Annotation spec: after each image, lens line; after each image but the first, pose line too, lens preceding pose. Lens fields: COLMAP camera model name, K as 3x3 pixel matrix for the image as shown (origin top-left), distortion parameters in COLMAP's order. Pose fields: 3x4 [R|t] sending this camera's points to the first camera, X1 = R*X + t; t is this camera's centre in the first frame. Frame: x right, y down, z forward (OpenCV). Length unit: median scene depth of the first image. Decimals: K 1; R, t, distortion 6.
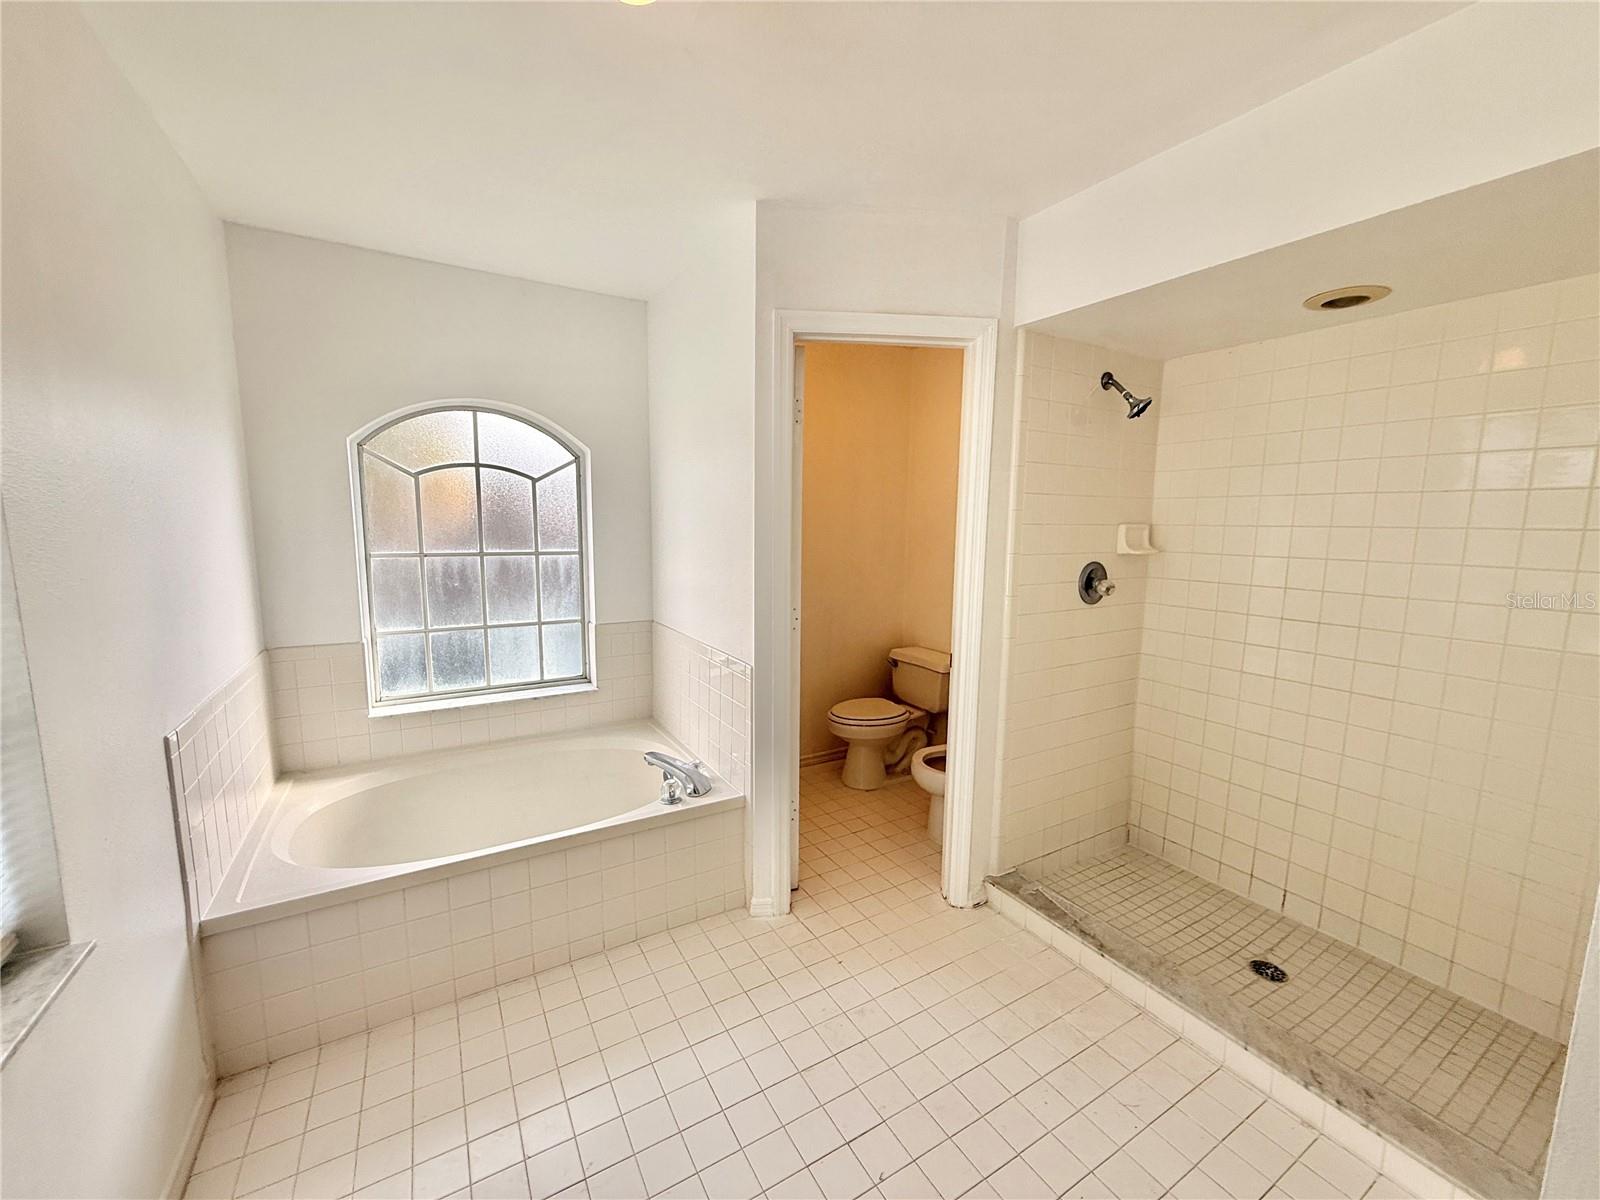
lens RADIAL K [[633.4, 0, 798.3], [0, 633.4, 601.3], [0, 0, 1]] dist [-0.000222, -0.000487]
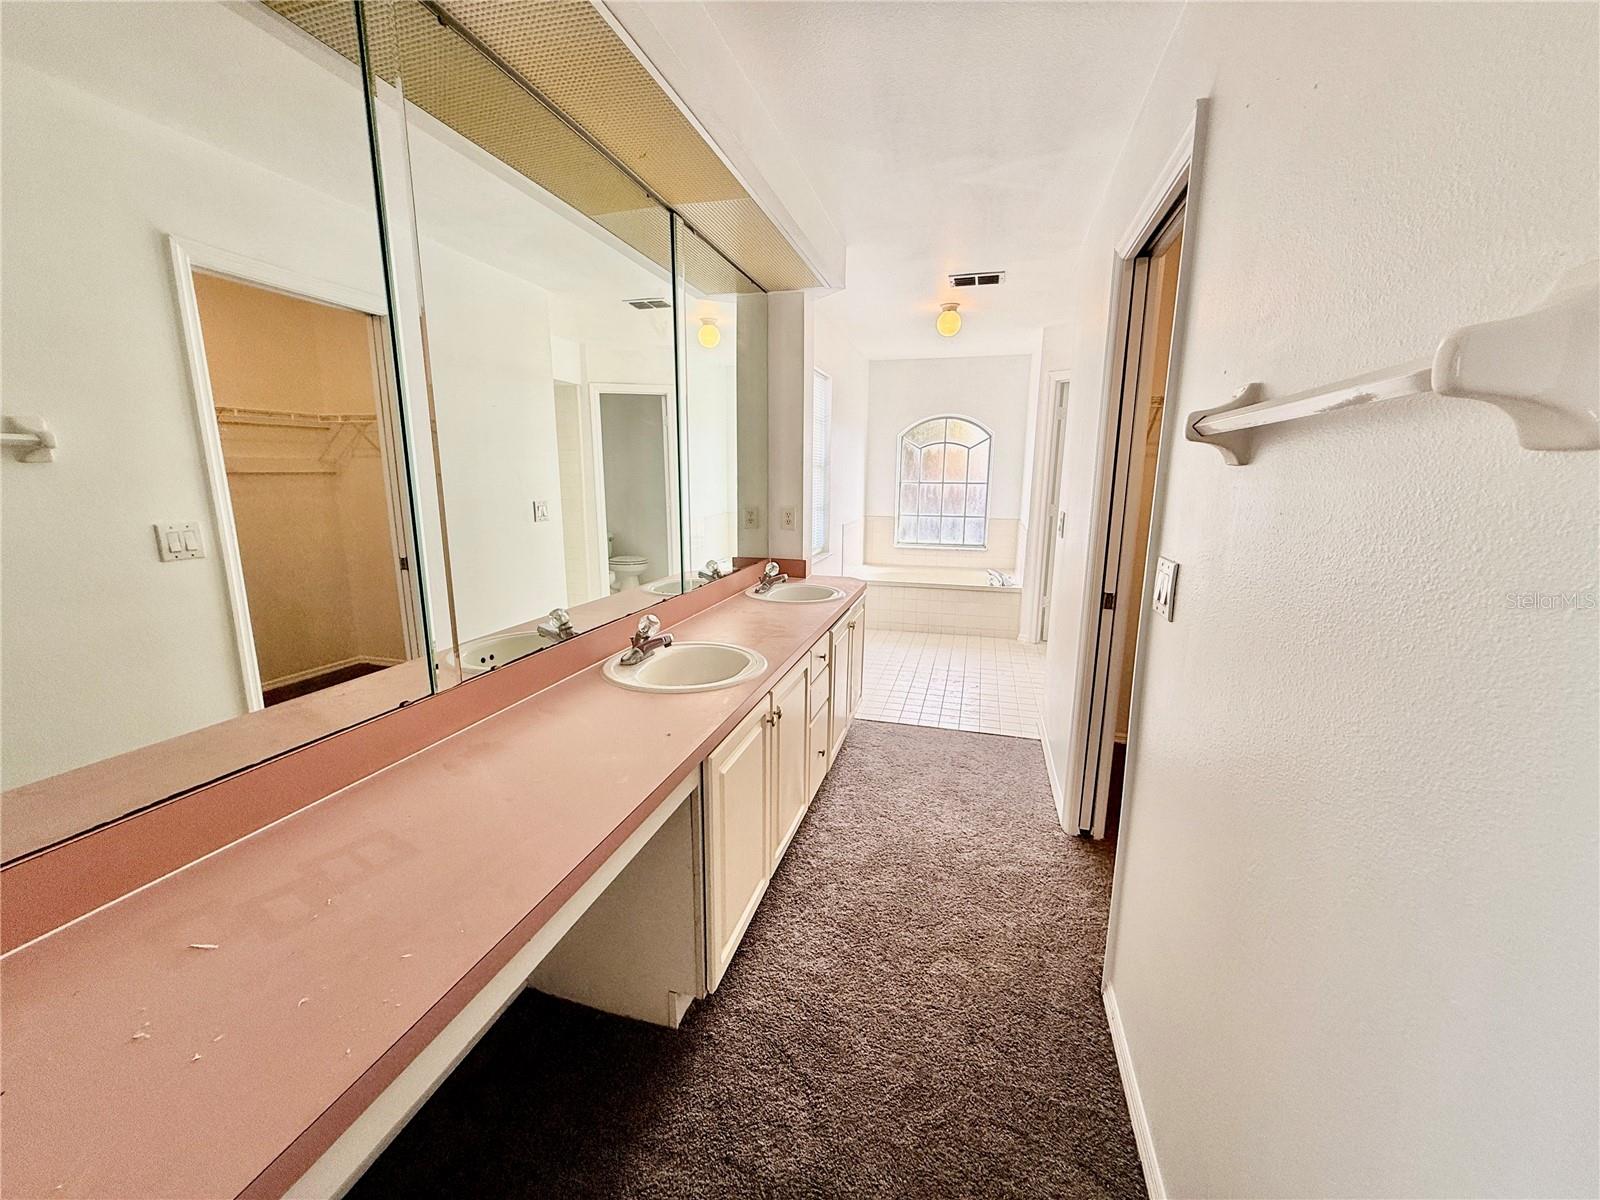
lens RADIAL K [[633.4, 0, 798.7], [0, 633.4, 598.3], [0, 0, 1]] dist [-0.000222, -0.000487]
pose [[0.694234, 0.135458, -0.706888, 0.790069], [-0.098974, 0.990767, 0.092654, 0.175109], [0.712912, 0.005640, 0.701231, -0.940302]]
